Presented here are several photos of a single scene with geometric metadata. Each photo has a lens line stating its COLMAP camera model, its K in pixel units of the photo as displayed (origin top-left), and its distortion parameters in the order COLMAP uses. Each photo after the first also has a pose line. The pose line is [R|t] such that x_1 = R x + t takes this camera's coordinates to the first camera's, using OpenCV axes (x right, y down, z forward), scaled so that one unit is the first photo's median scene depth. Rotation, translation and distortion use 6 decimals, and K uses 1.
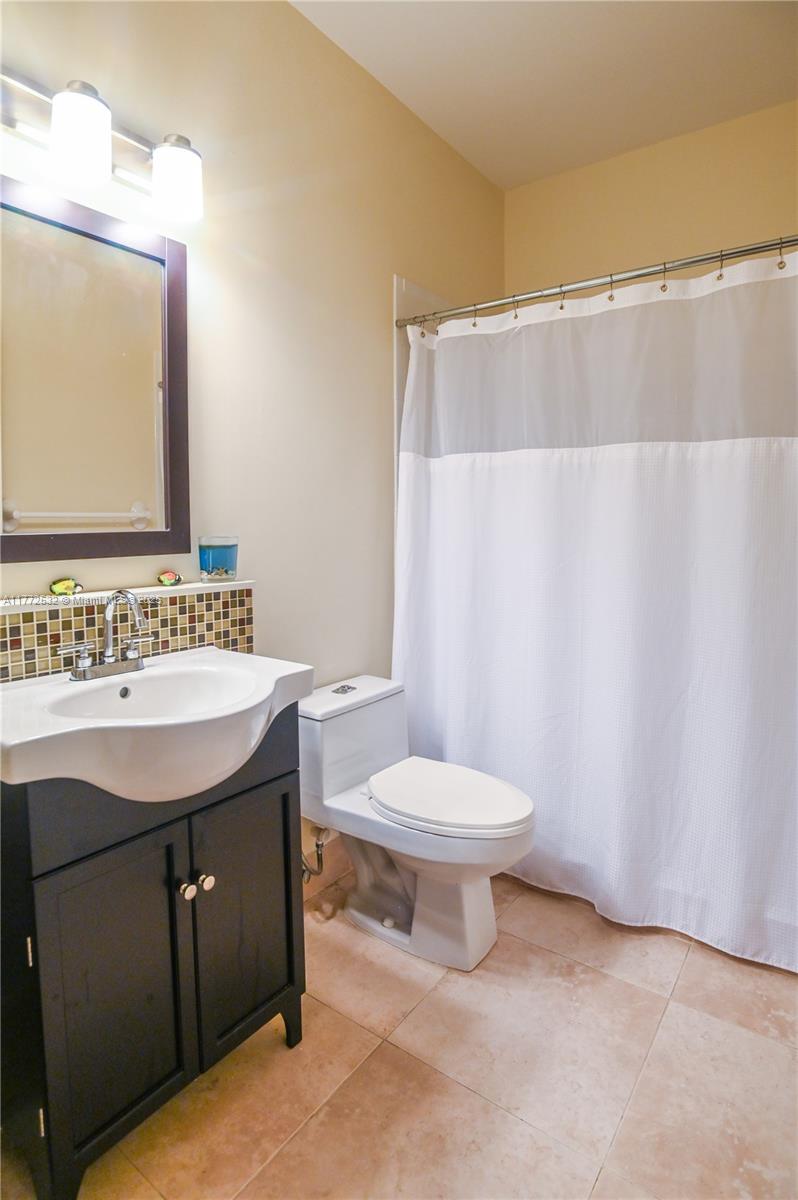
lens RADIAL K [[643.1, 0, 399.1], [0, 643.1, 579.3], [0, 0, 1]] dist [0.001430, 0.000461]
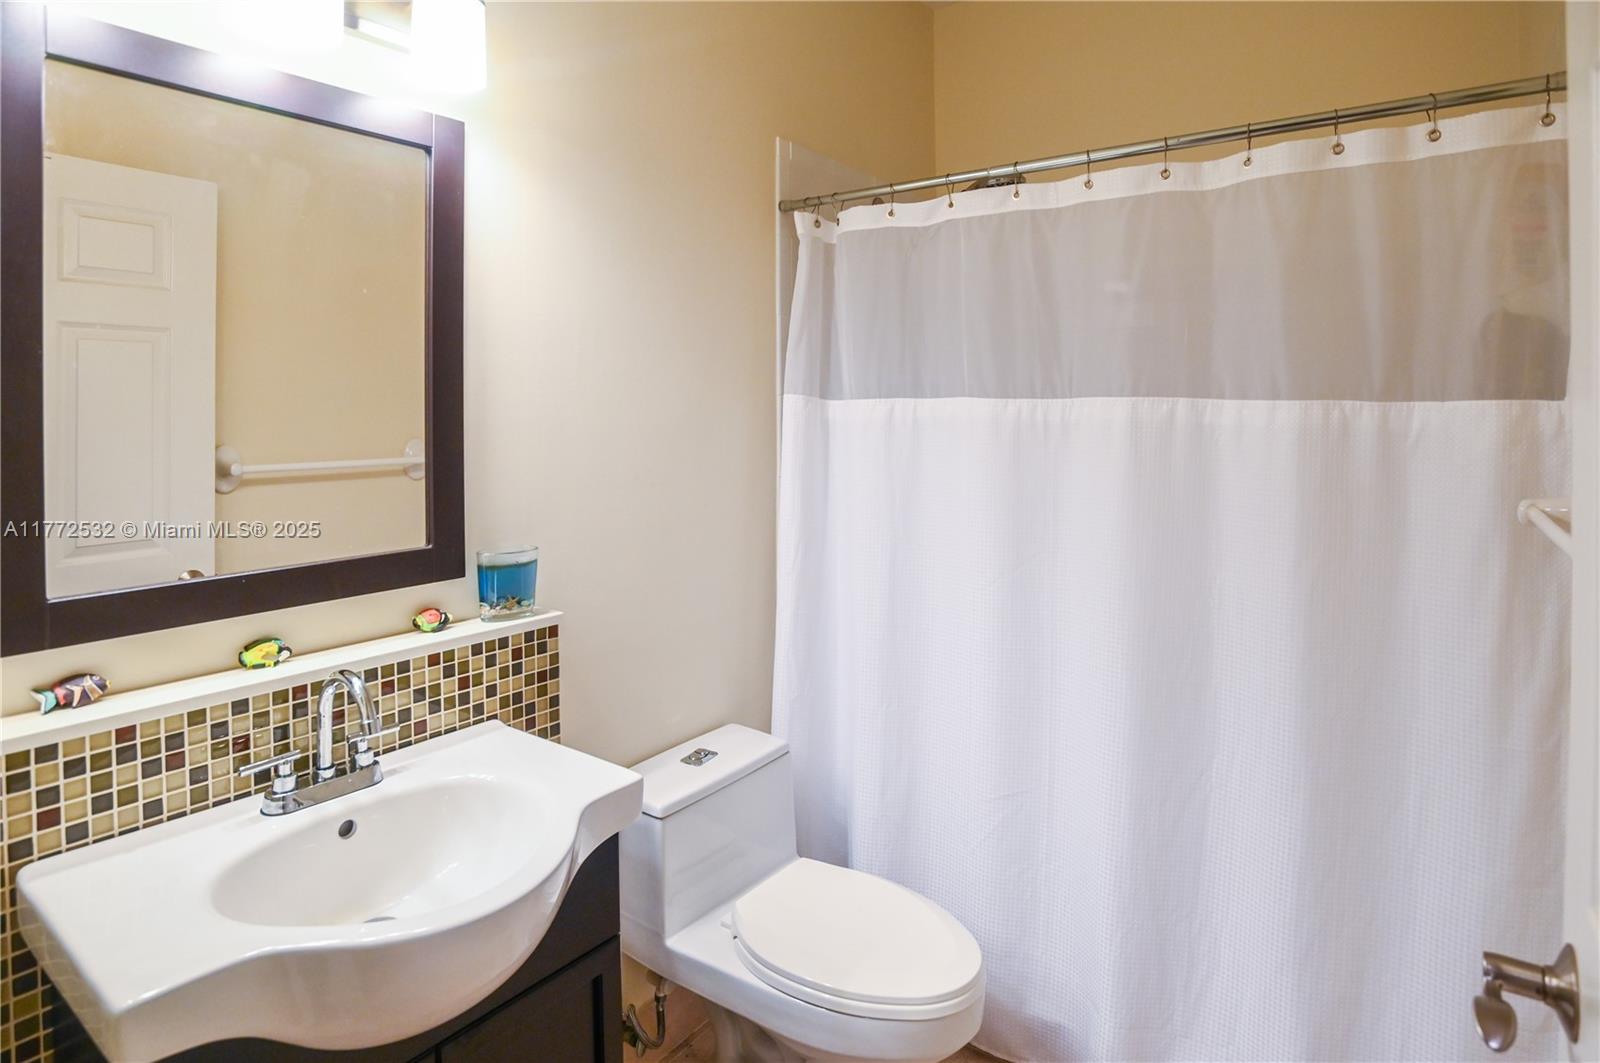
lens RADIAL K [[872.1, 0, 796.5], [0, 872.1, 451.4], [0, 0, 1]] dist [-0.004219, 0.000960]
pose [[0.999999, -0.000172, 0.001151, 0.016661], [0.000216, 0.999266, -0.038316, -0.123471], [-0.001144, 0.038316, 0.999265, 0.083731]]
